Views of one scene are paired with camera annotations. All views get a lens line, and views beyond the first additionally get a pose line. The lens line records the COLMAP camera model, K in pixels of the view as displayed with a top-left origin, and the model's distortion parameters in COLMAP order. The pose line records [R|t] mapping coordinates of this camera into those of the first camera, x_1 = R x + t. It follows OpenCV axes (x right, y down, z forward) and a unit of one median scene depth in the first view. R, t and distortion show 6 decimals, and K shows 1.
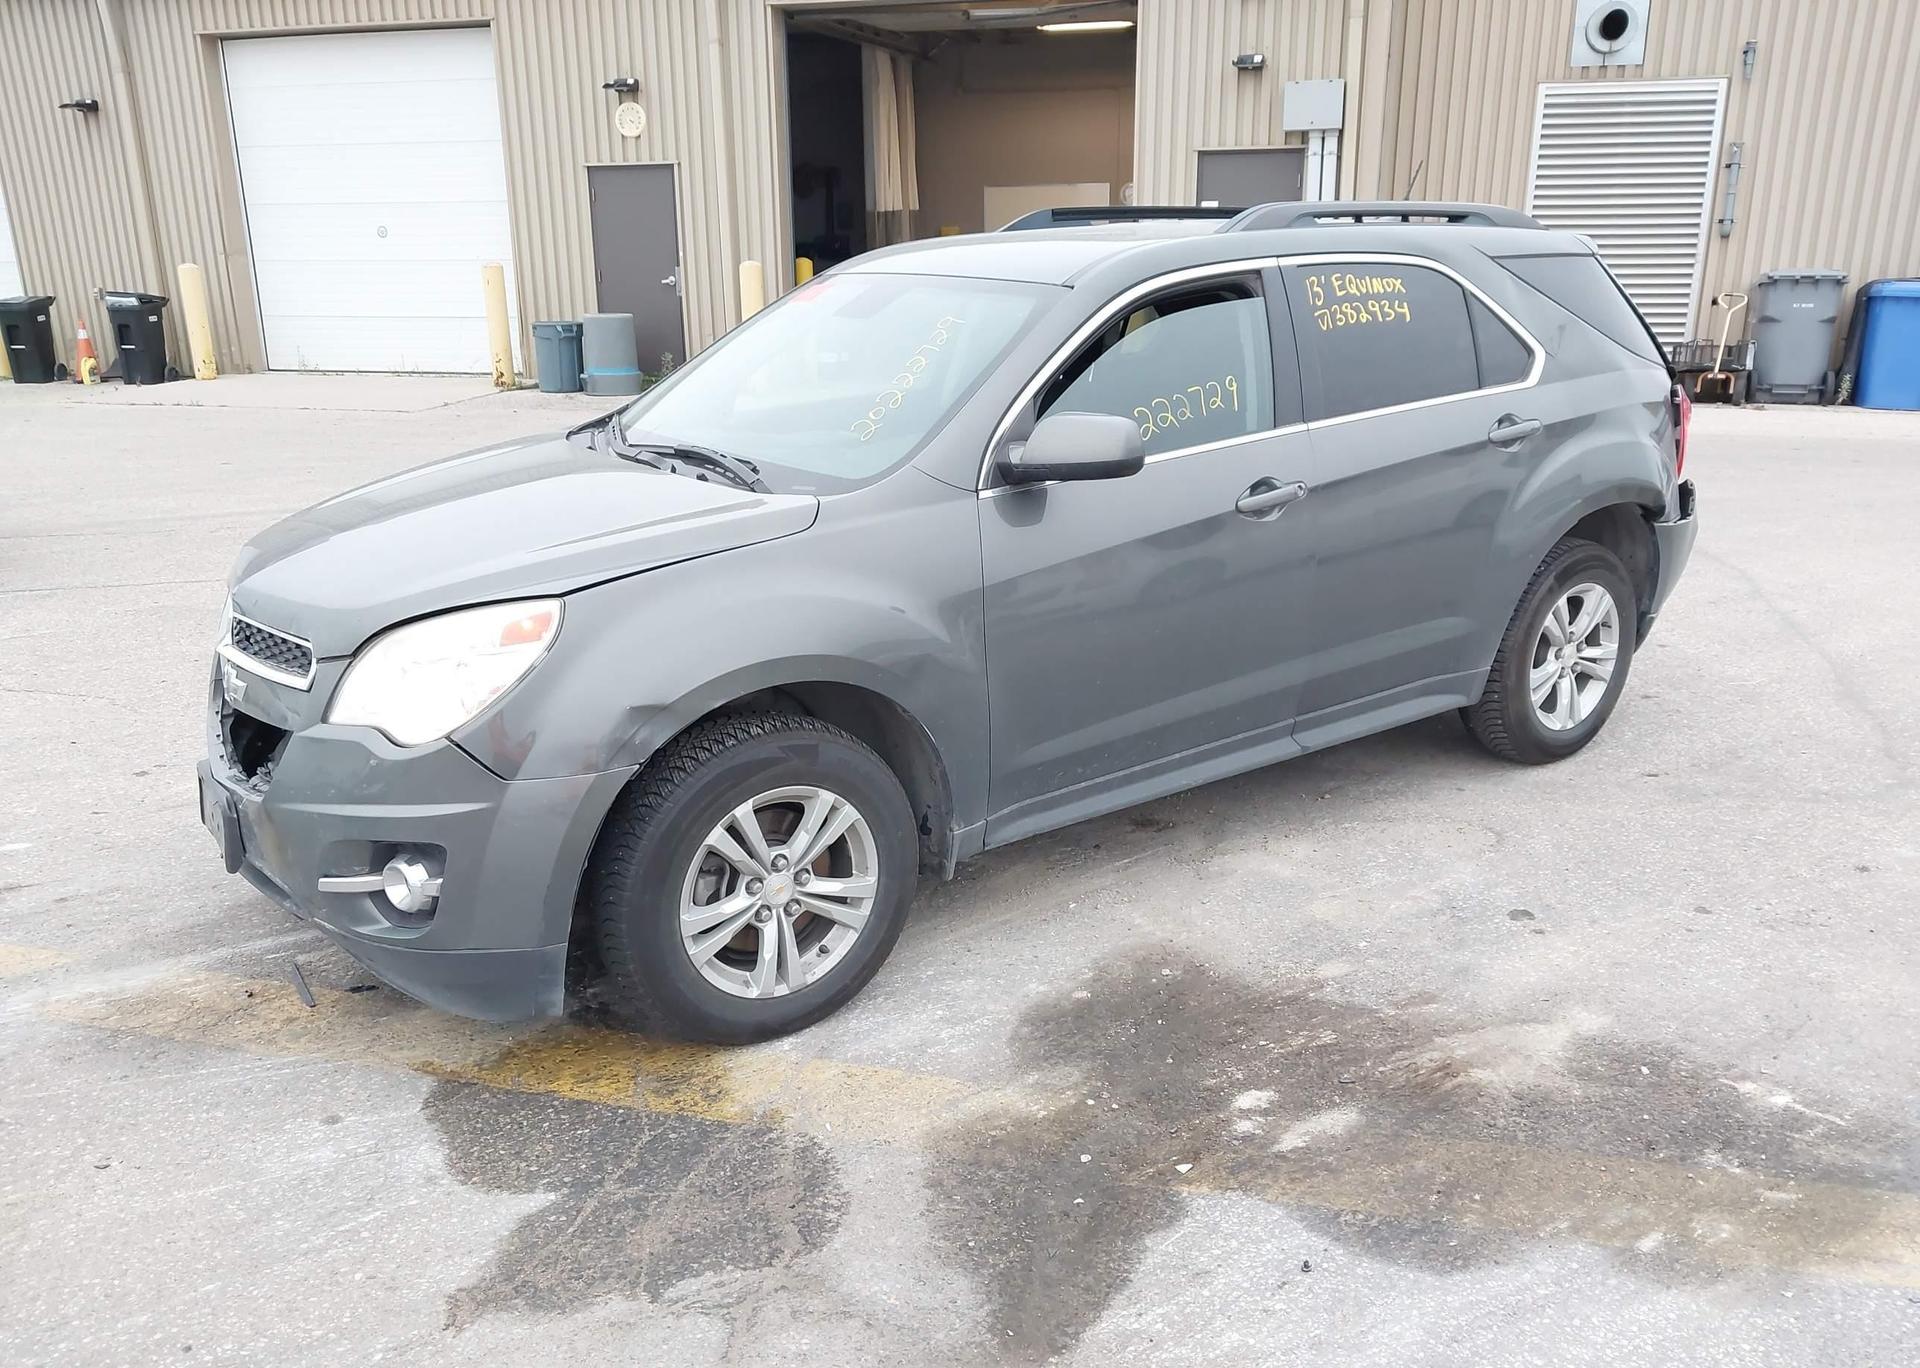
lens RADIAL K [[1512.1, 0, 958.6], [0, 1512.1, 742.5], [0, 0, 1]] dist [0.005198, 0.000233]
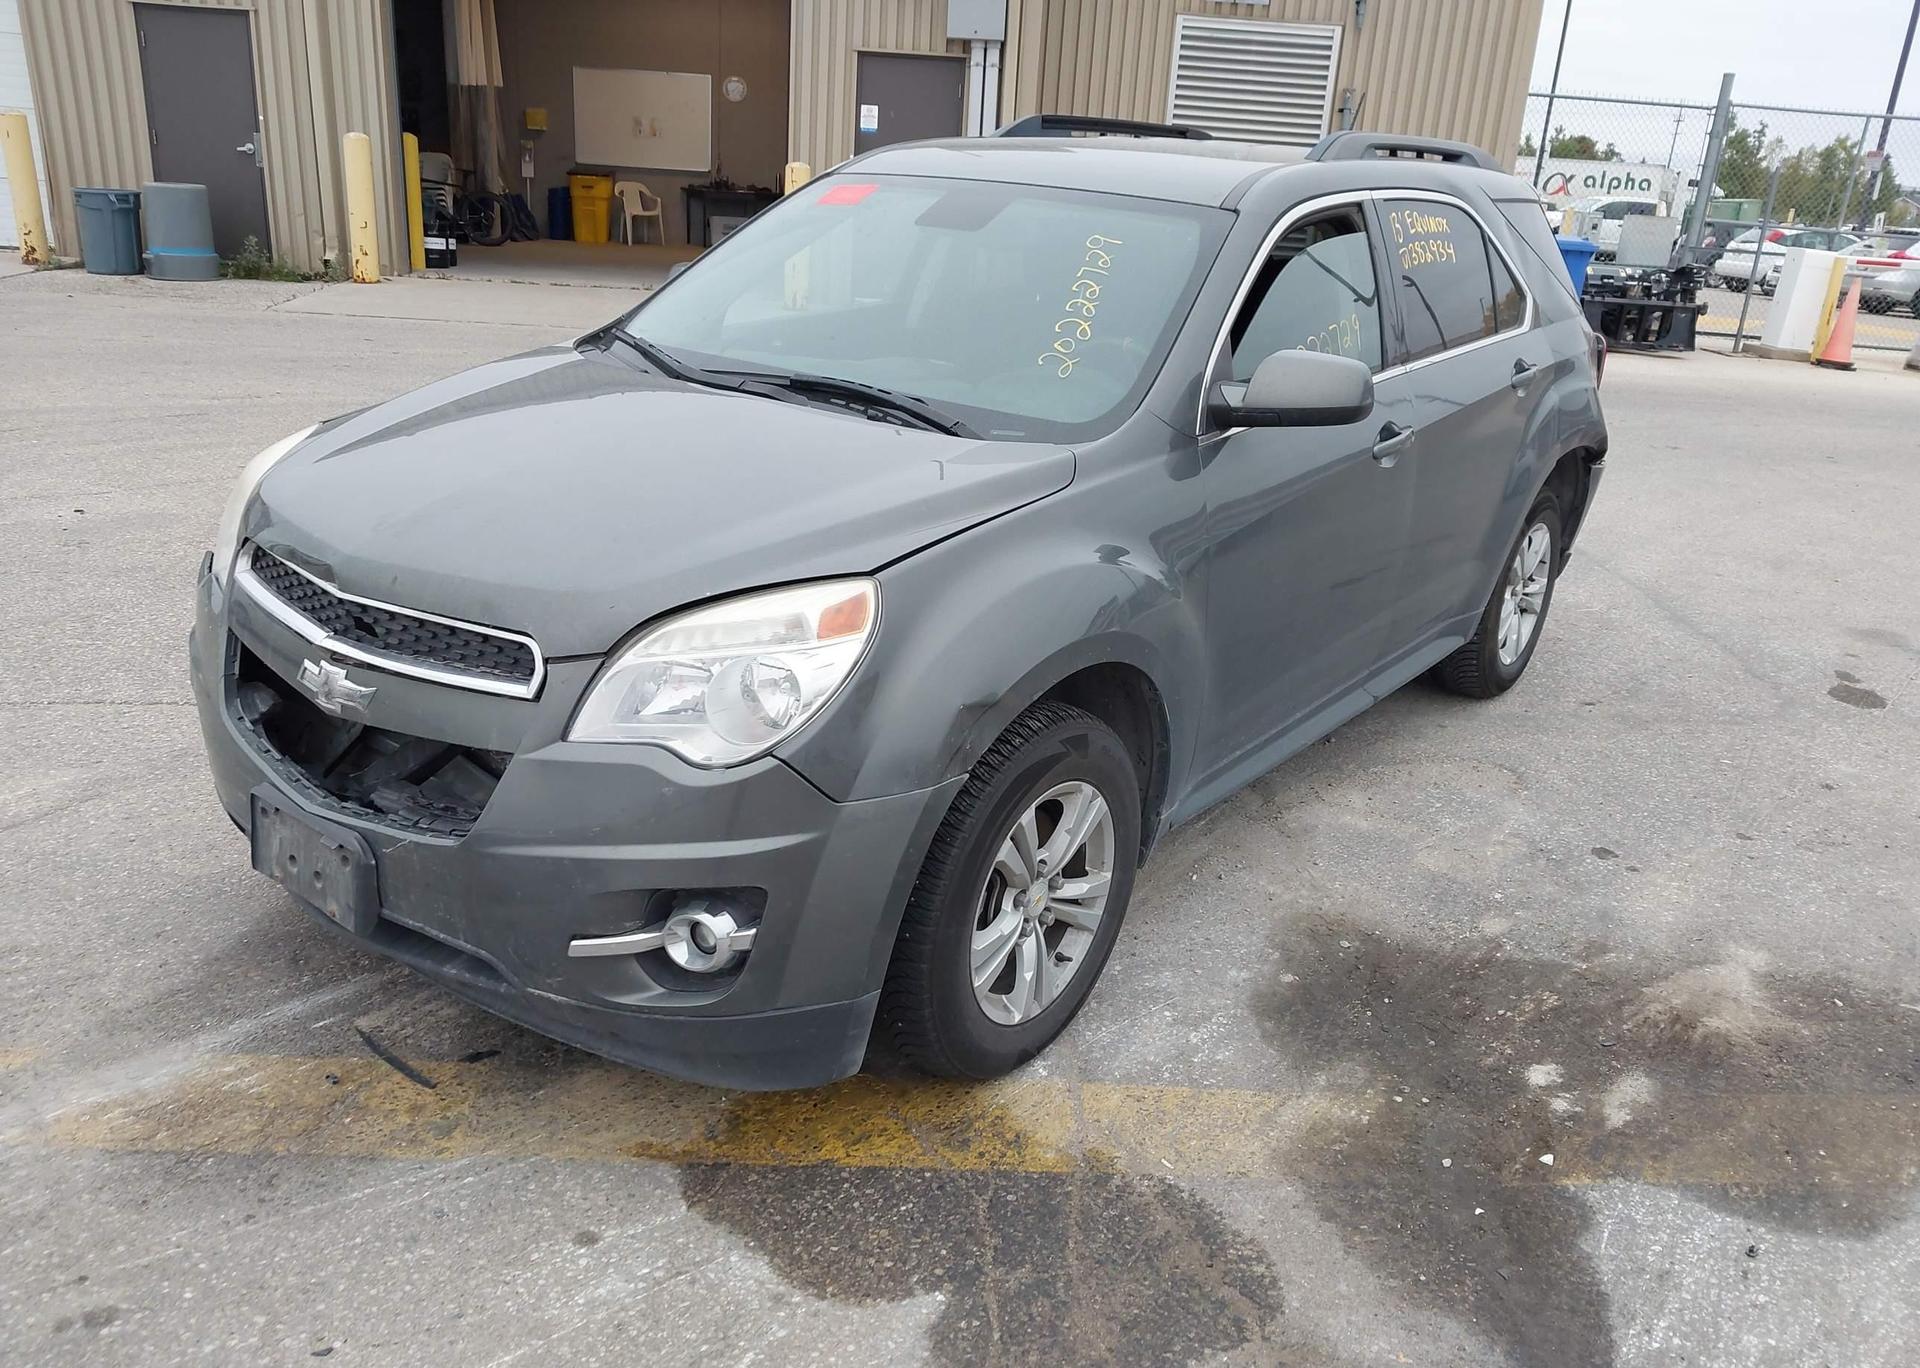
lens RADIAL K [[1513.5, 0, 960.4], [0, 1513.5, 736.4], [0, 0, 1]] dist [0.005044, -0.005166]
pose [[0.950137, -0.049377, 0.307898, -0.360423], [0.032132, 0.997631, 0.060833, -0.042930], [-0.310172, -0.047906, 0.949473, 0.156228]]
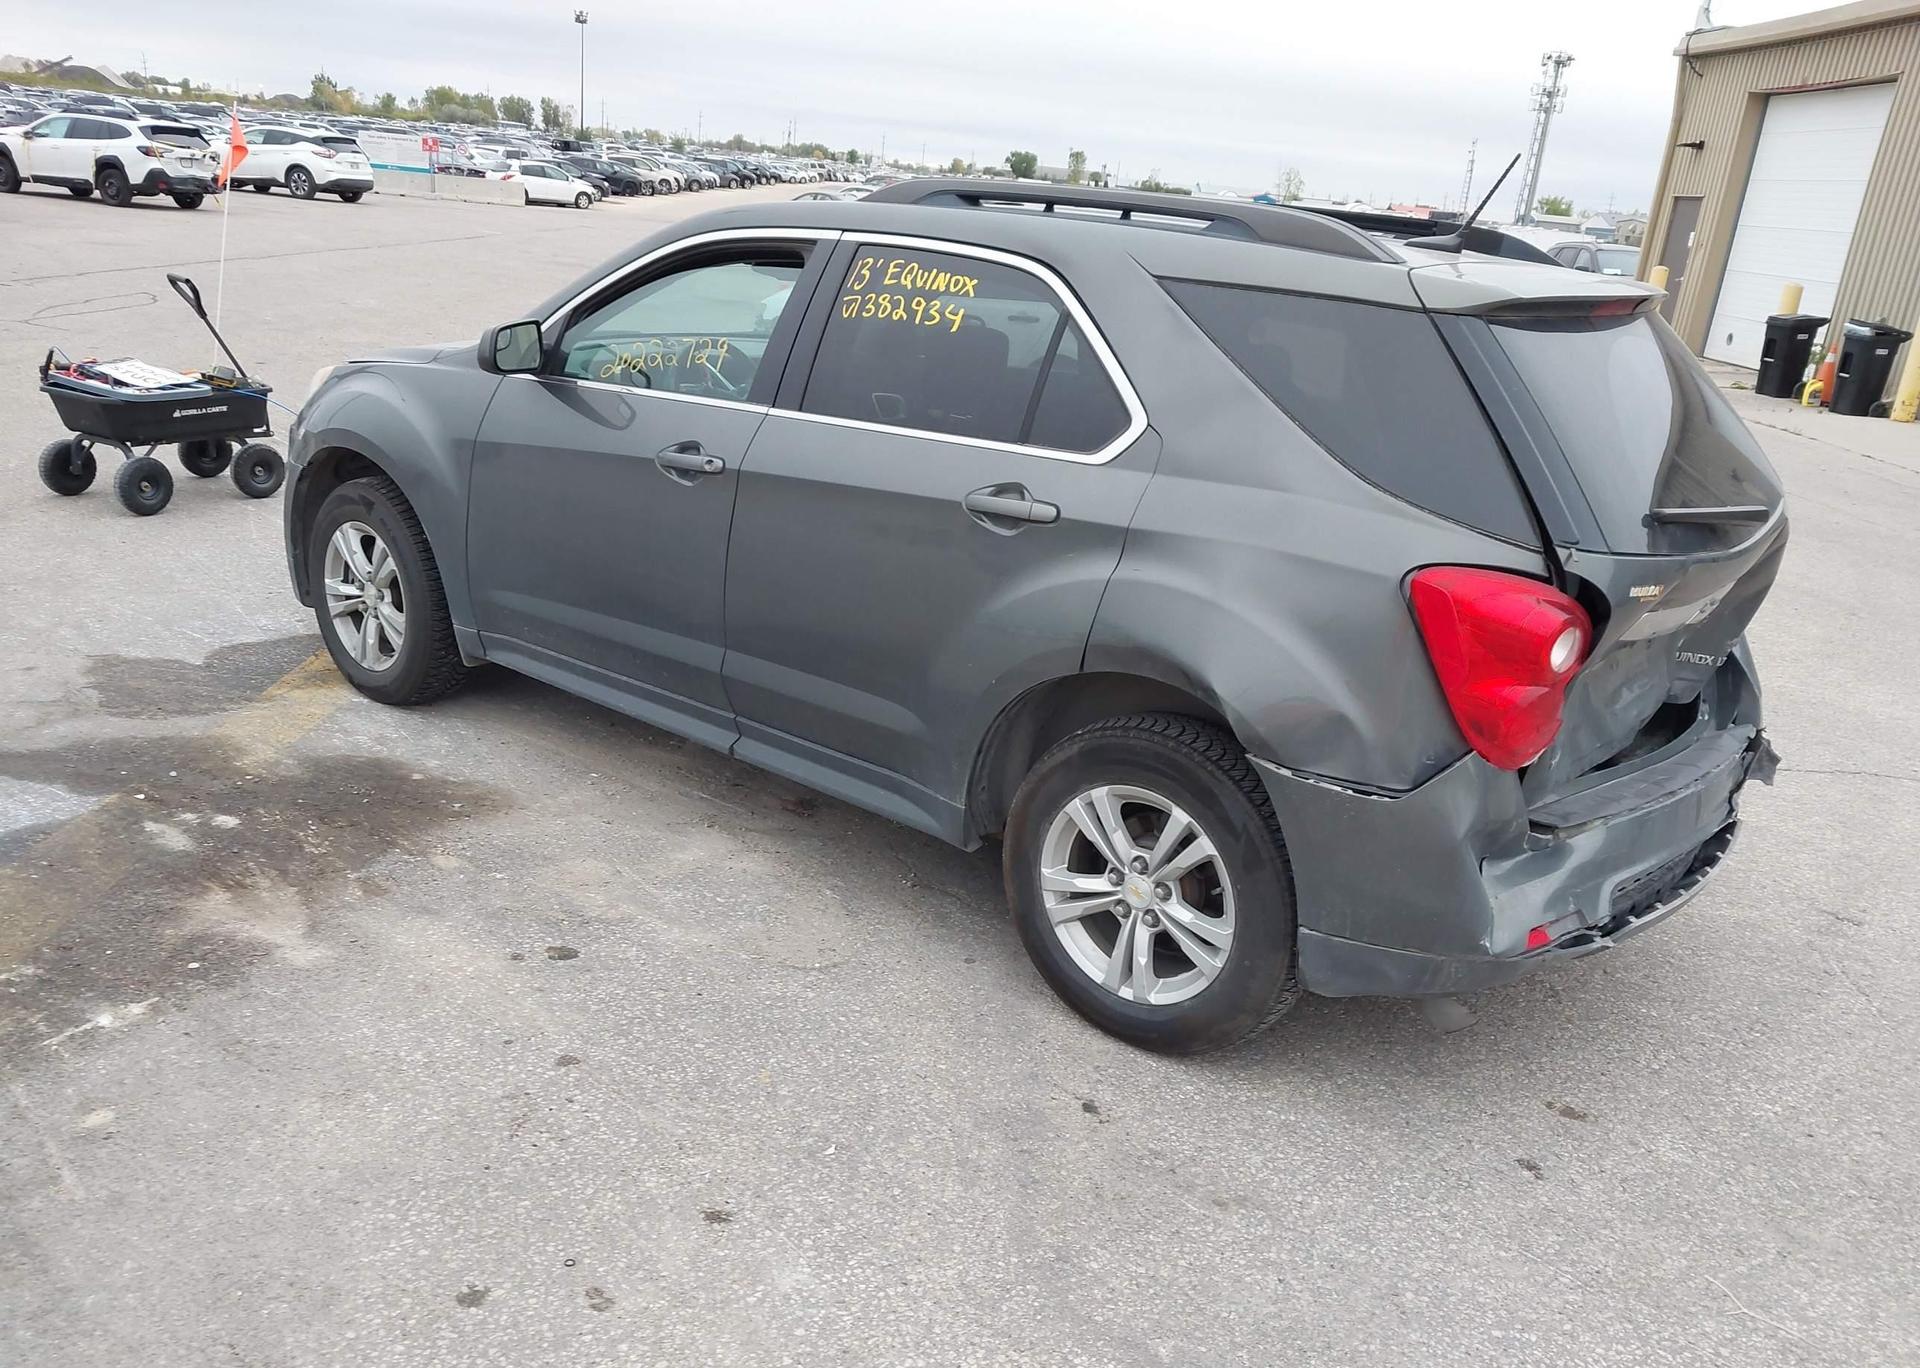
lens RADIAL K [[1514.5, 0, 961.2], [0, 1514.5, 749.6], [0, 0, 1]] dist [0.000322, 0.000780]
pose [[0.259095, 0.371289, -0.891636, 1.185210], [-0.390477, 0.884620, 0.254901, -0.314048], [0.883401, 0.282120, 0.374180, 0.836088]]
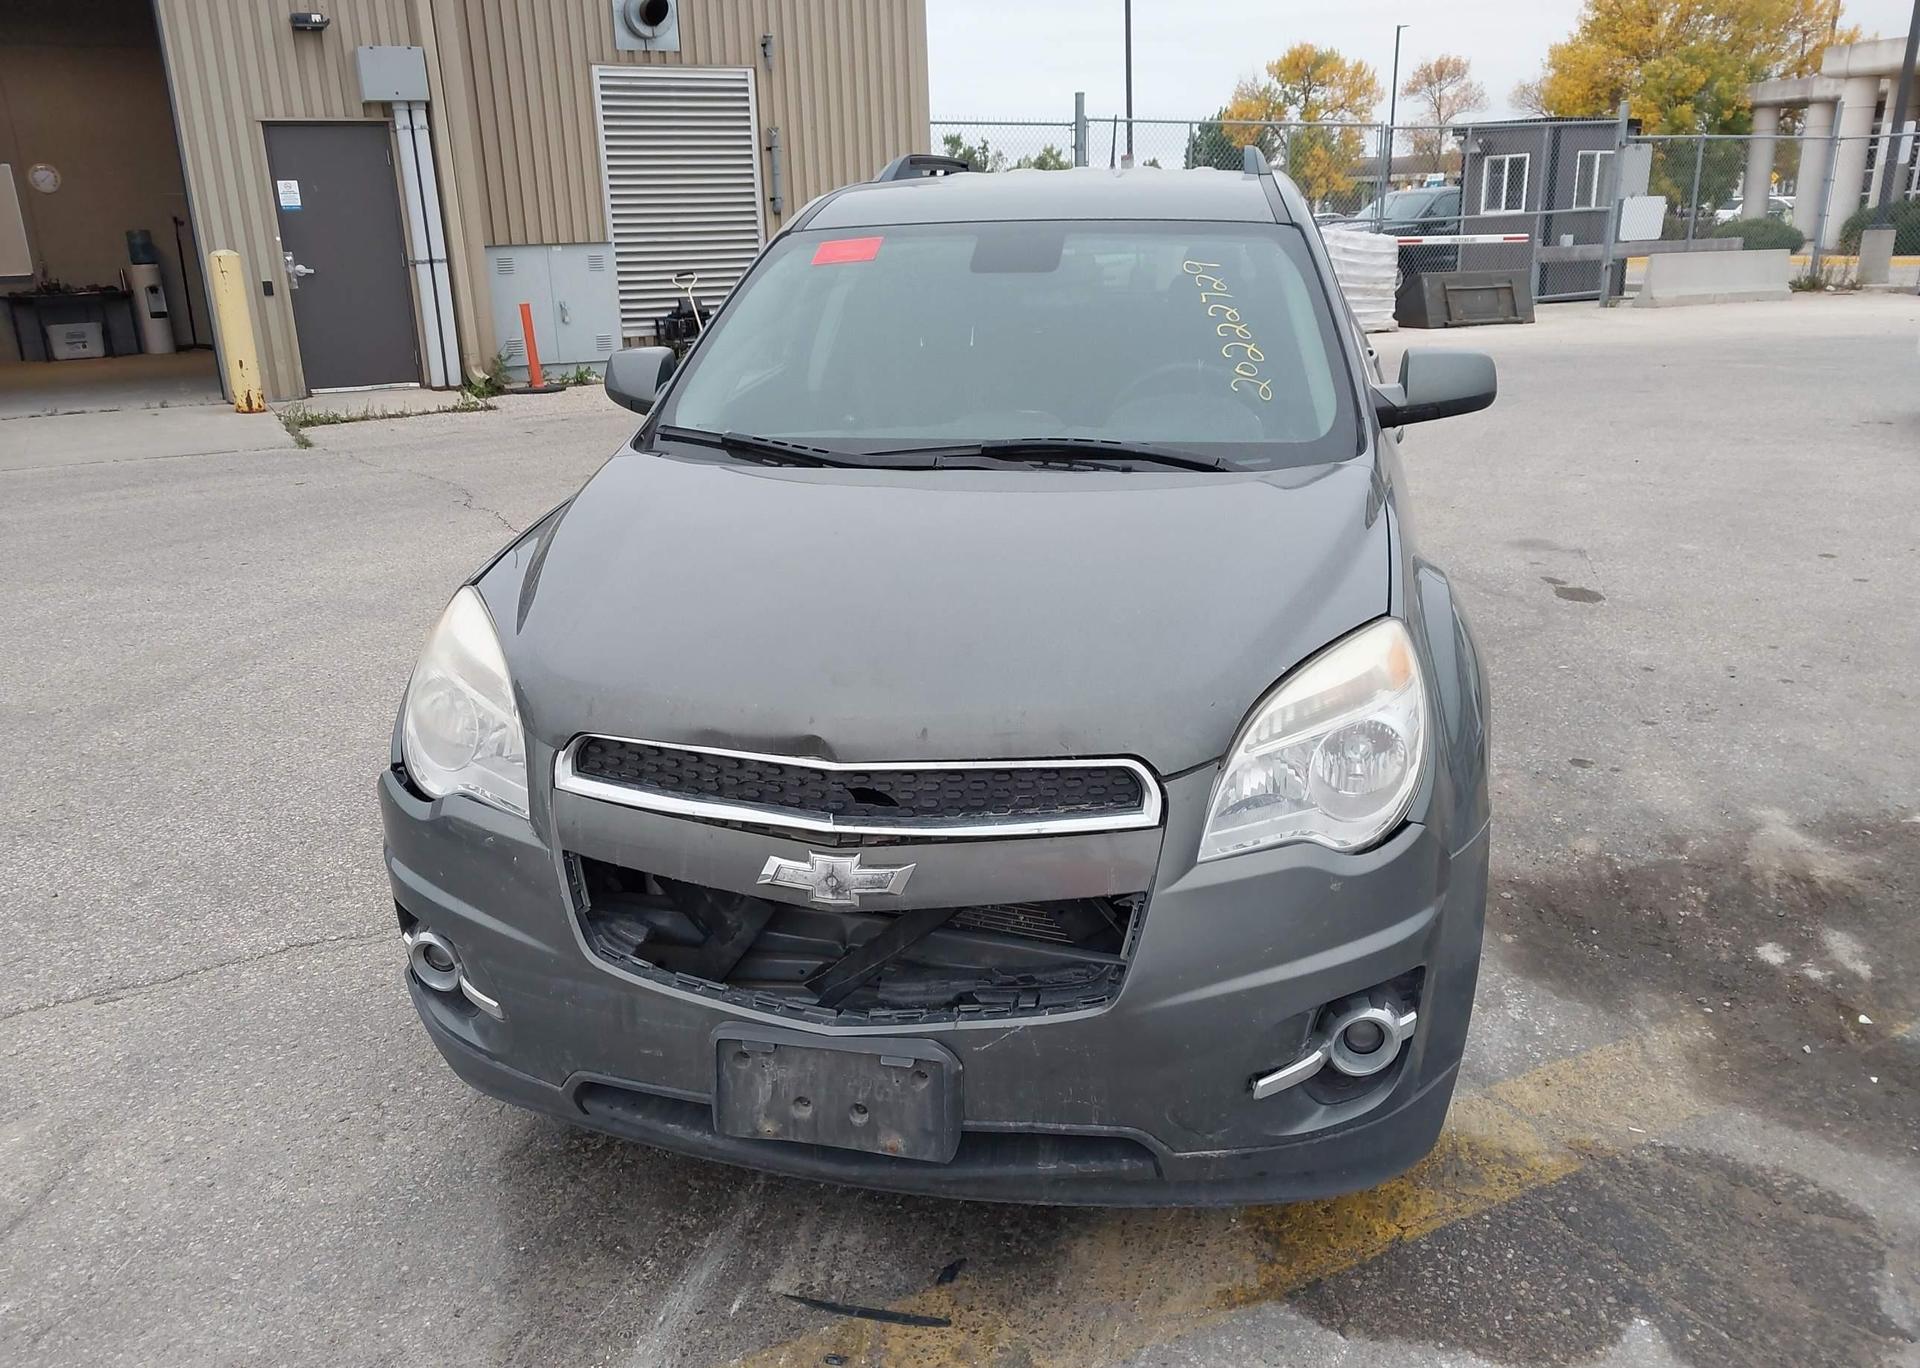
lens RADIAL K [[1512.1, 0, 958.6], [0, 1512.1, 742.5], [0, 0, 1]] dist [0.005198, 0.000233]
pose [[0.726709, -0.237886, 0.644441, -0.712548], [0.236099, 0.967469, 0.090889, -0.118046], [-0.645098, 0.086102, 0.759233, 0.425950]]
